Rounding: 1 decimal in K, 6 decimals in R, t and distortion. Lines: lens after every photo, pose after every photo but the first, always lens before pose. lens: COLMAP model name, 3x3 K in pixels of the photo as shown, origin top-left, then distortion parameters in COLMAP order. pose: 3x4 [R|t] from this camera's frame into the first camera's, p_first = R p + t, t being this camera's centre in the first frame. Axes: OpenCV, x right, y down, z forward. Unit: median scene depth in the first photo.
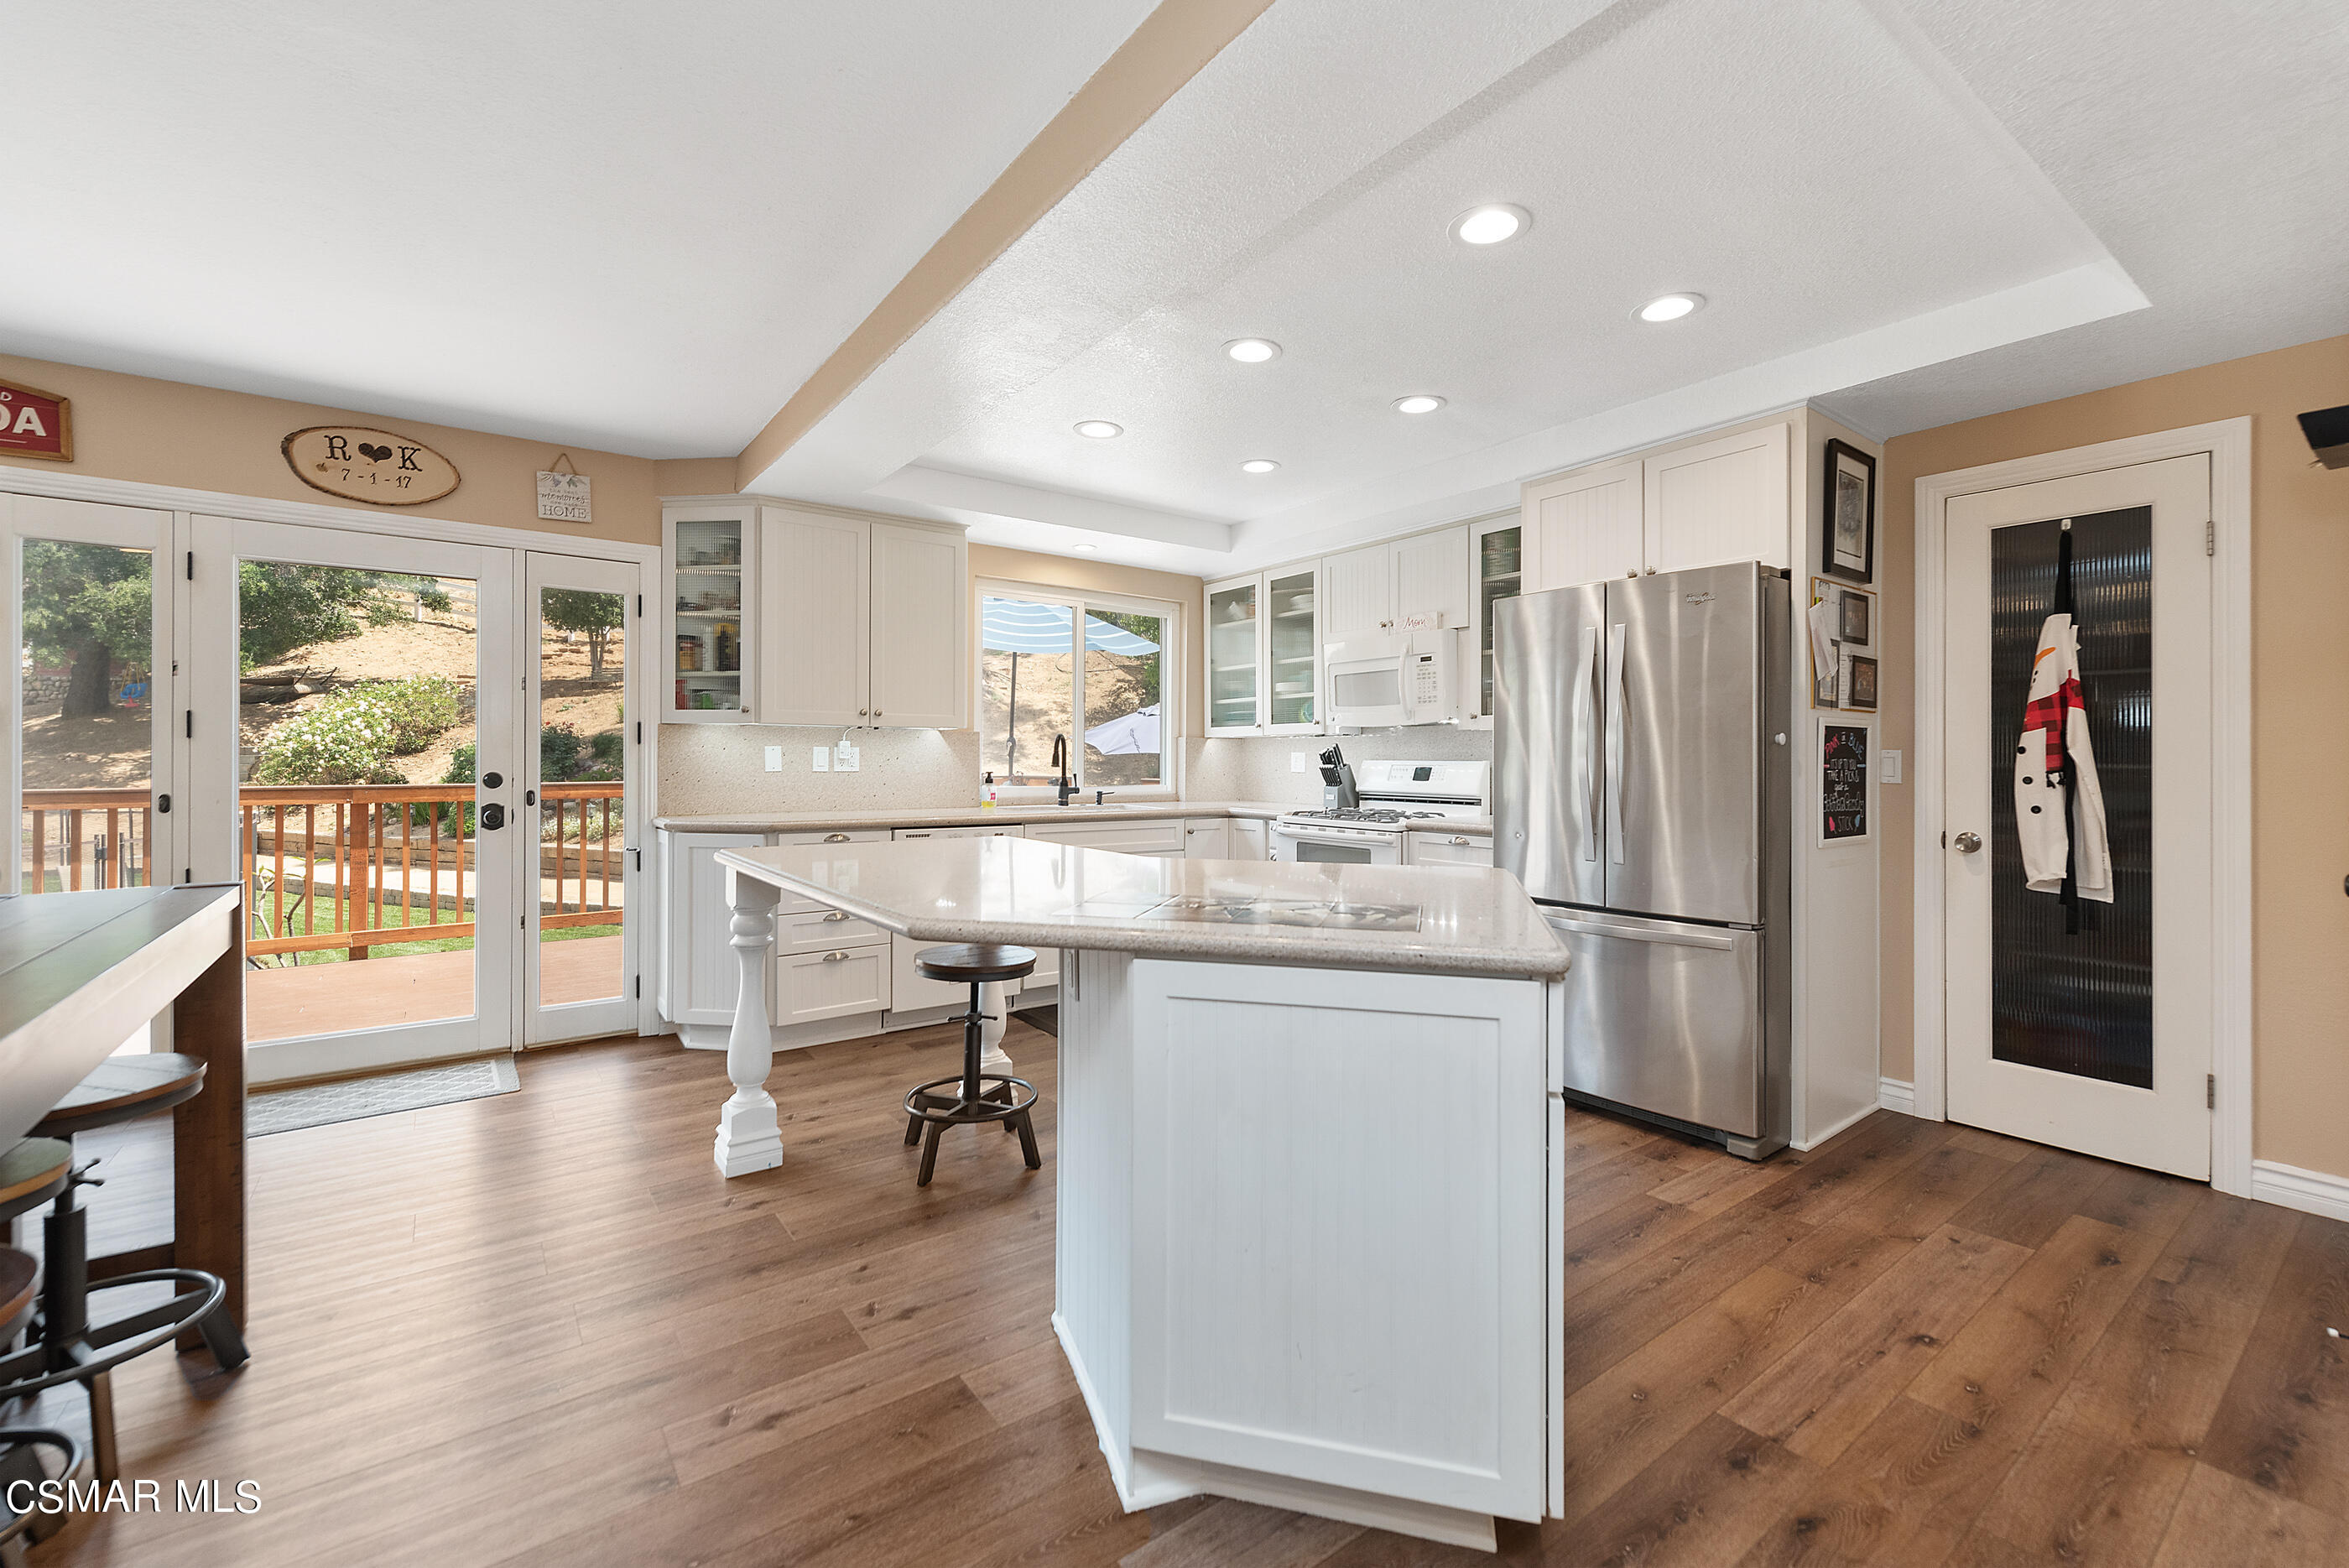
lens RADIAL K [[972.6, 0, 1172.8], [0, 972.6, 763.1], [0, 0, 1]] dist [0.000973, -0.000045]
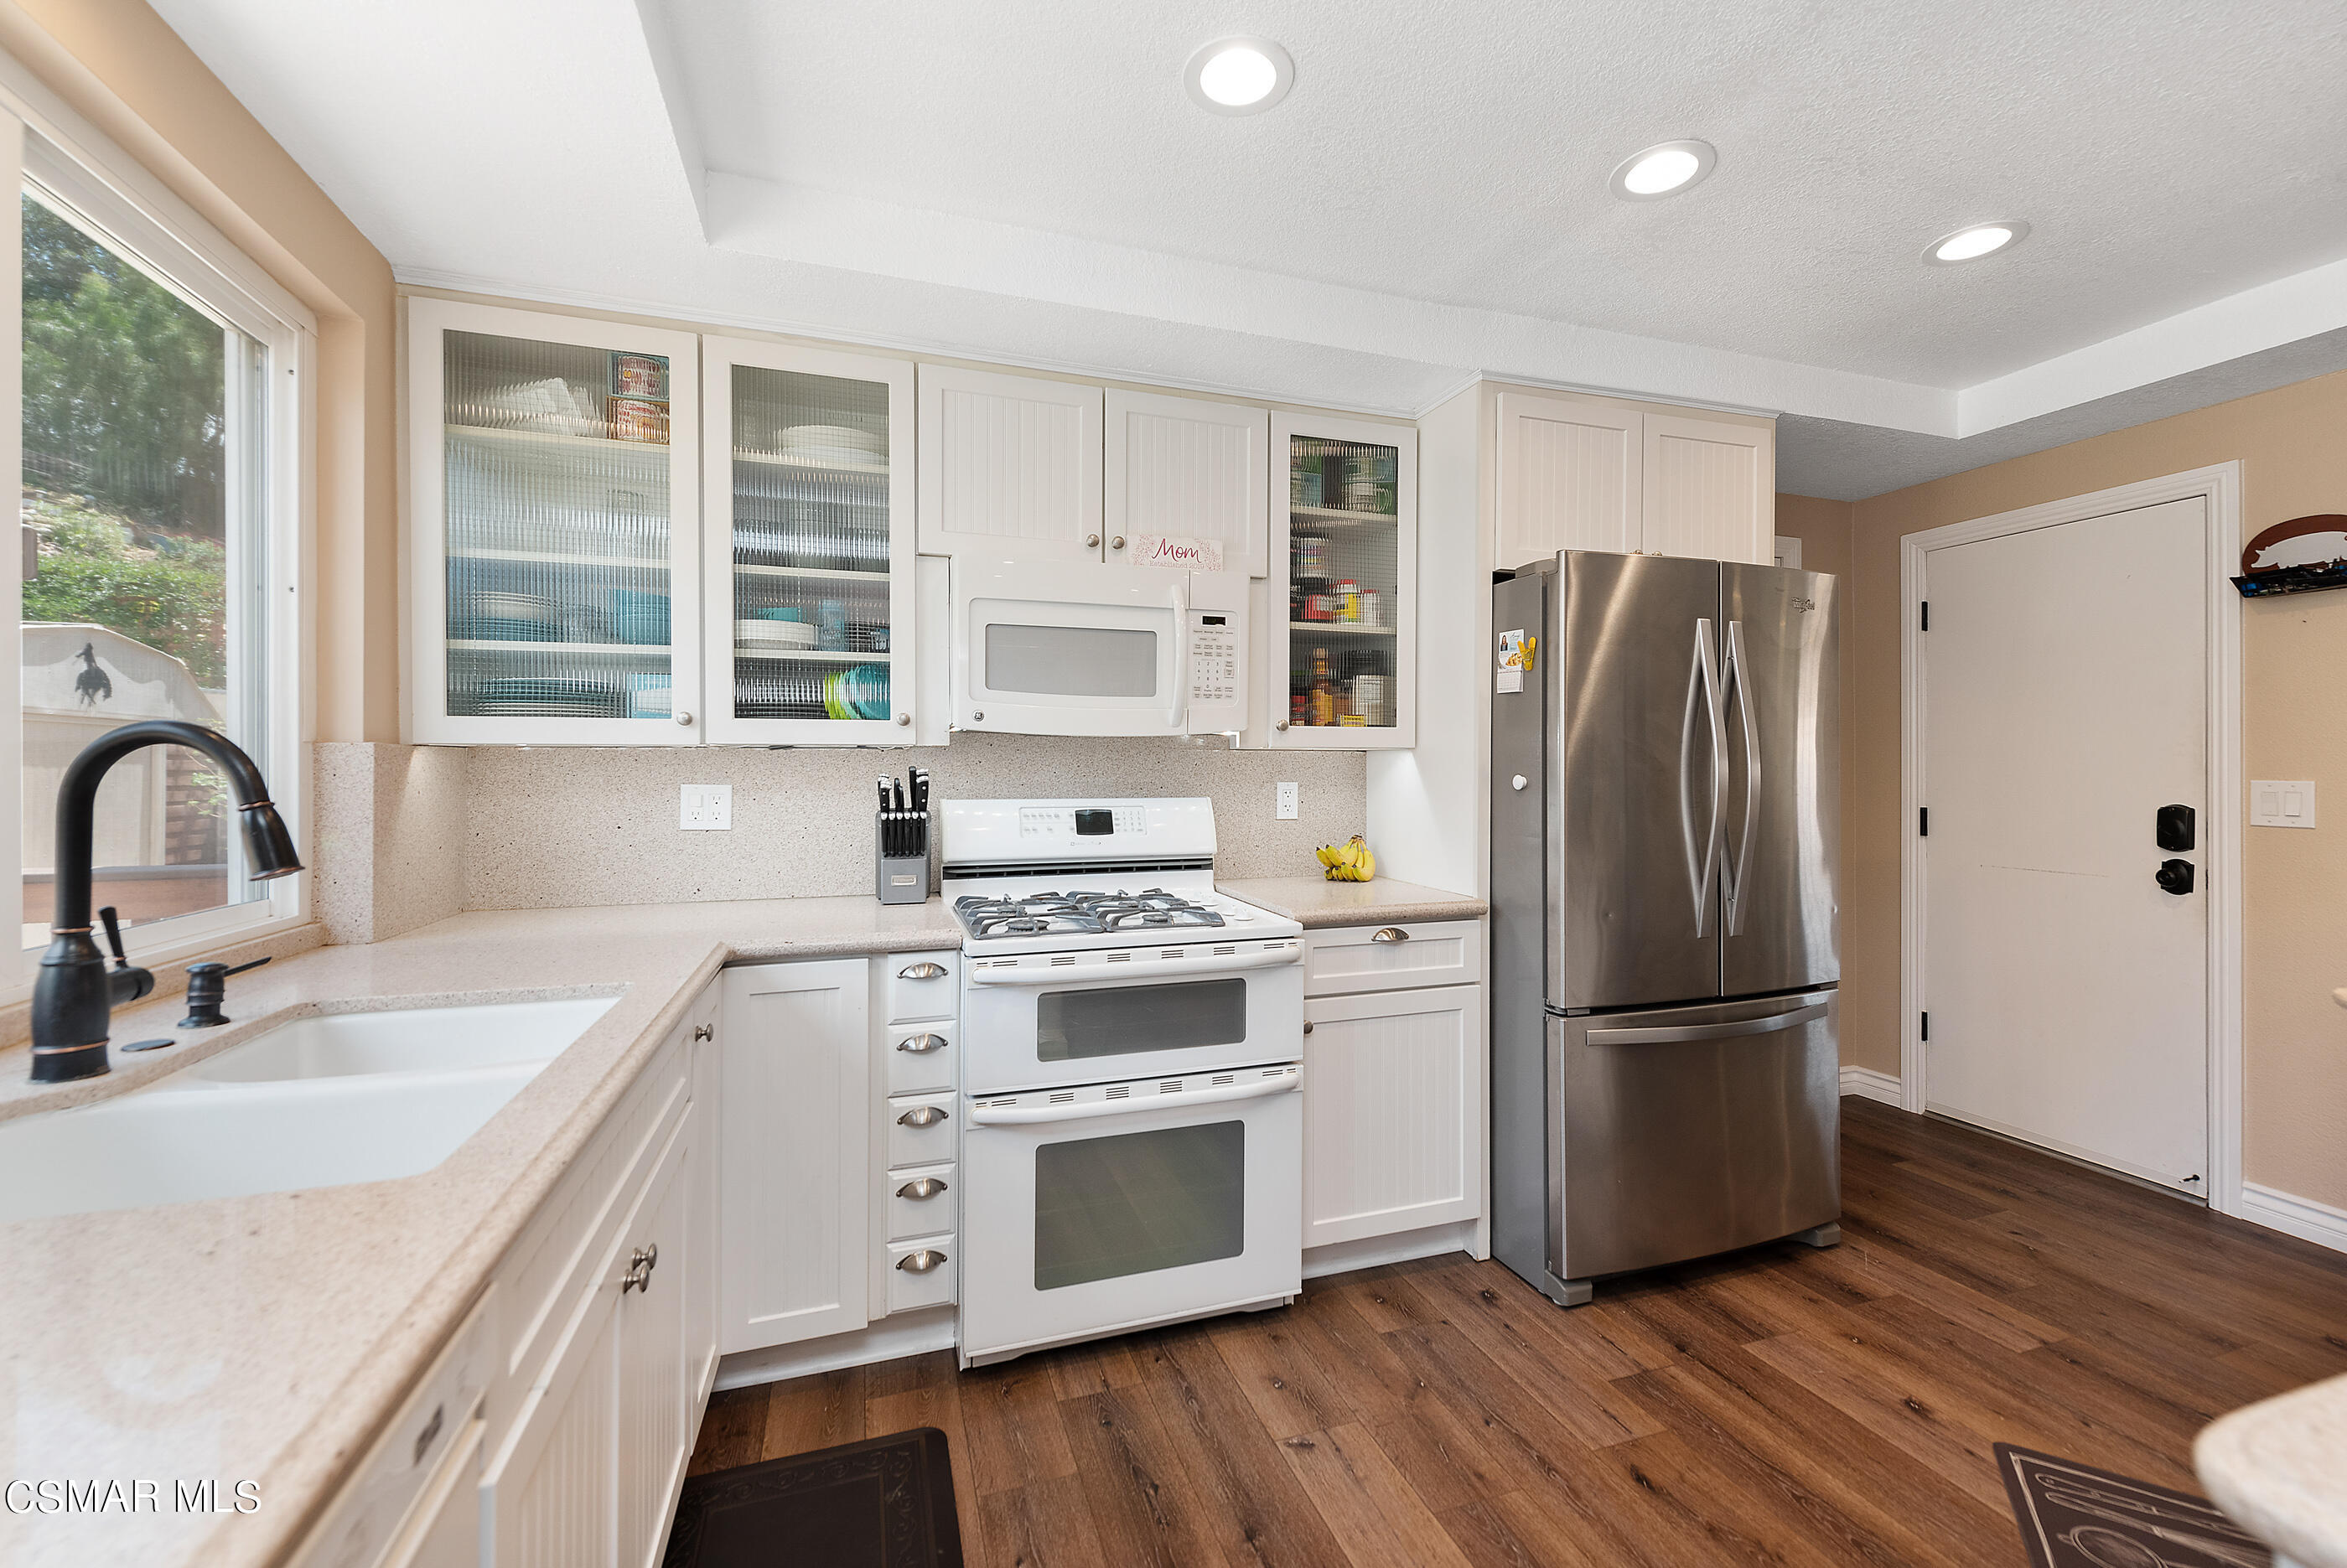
lens RADIAL K [[971.6, 0, 1182.4], [0, 971.6, 776.7], [0, 0, 1]] dist [0.000973, -0.000045]
pose [[0.305143, -0.007413, 0.952278, -0.263368], [0.006699, 0.999962, 0.005637, -0.018265], [-0.952283, 0.004659, 0.305181, 0.788780]]
